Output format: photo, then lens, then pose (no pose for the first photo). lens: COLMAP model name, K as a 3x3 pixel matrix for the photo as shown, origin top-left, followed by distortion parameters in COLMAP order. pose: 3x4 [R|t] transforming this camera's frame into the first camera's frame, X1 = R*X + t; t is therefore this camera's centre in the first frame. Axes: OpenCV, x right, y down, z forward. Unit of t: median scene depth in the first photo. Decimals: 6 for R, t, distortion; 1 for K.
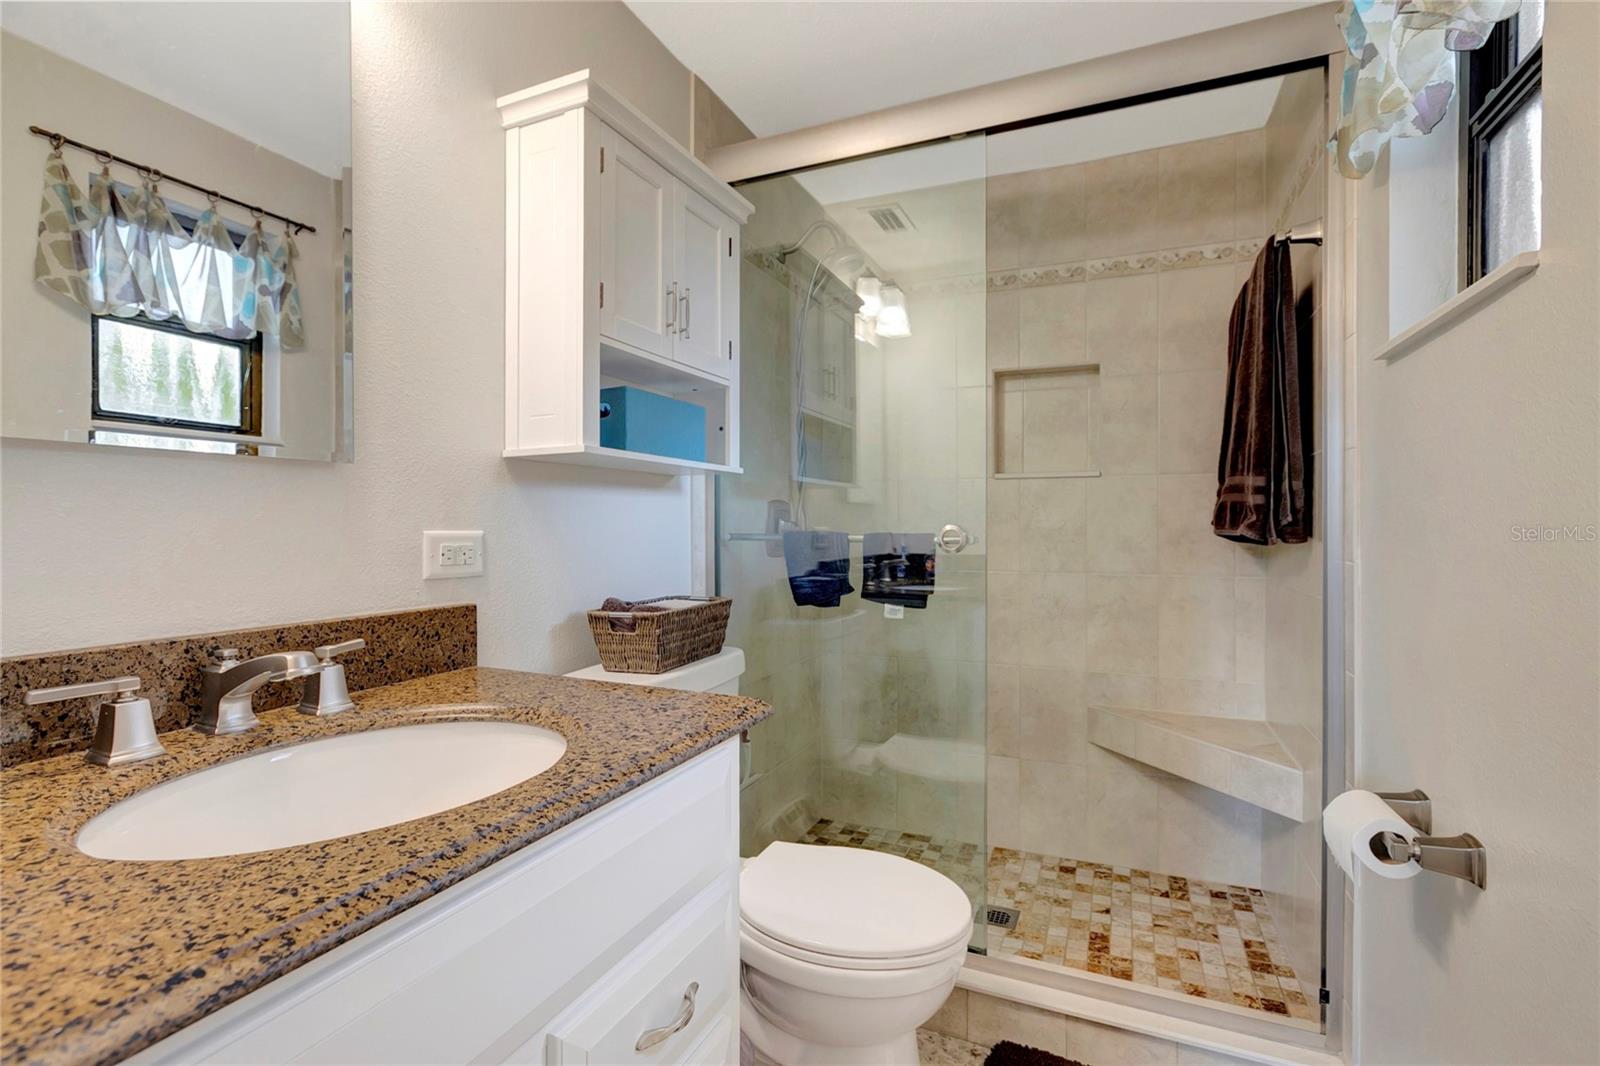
lens RADIAL K [[735.4, 0, 802.6], [0, 735.4, 536.9], [0, 0, 1]] dist [-0.004372, -0.001017]
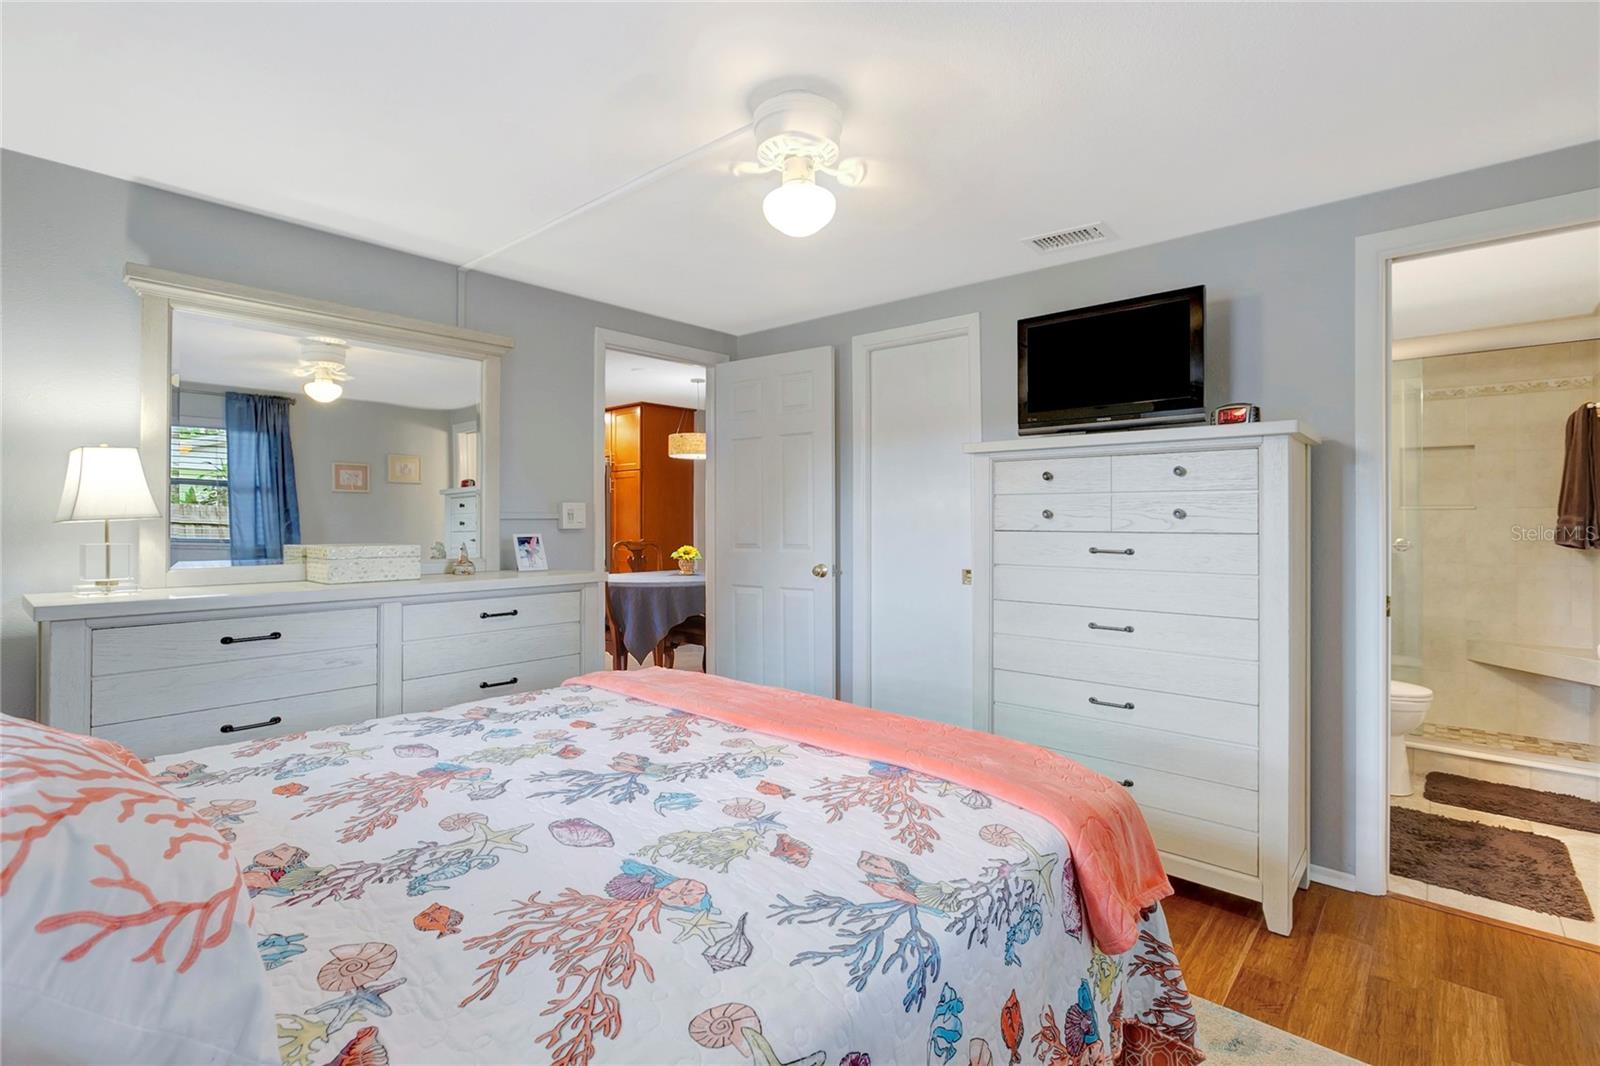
lens RADIAL K [[735.4, 0, 797.3], [0, 735.4, 522.1], [0, 0, 1]] dist [-0.004372, -0.001017]
pose [[0.951513, 0.000495, -0.307608, -0.630820], [-0.002384, 0.999981, -0.005768, -0.037533], [0.307599, 0.006222, 0.951496, -1.225443]]
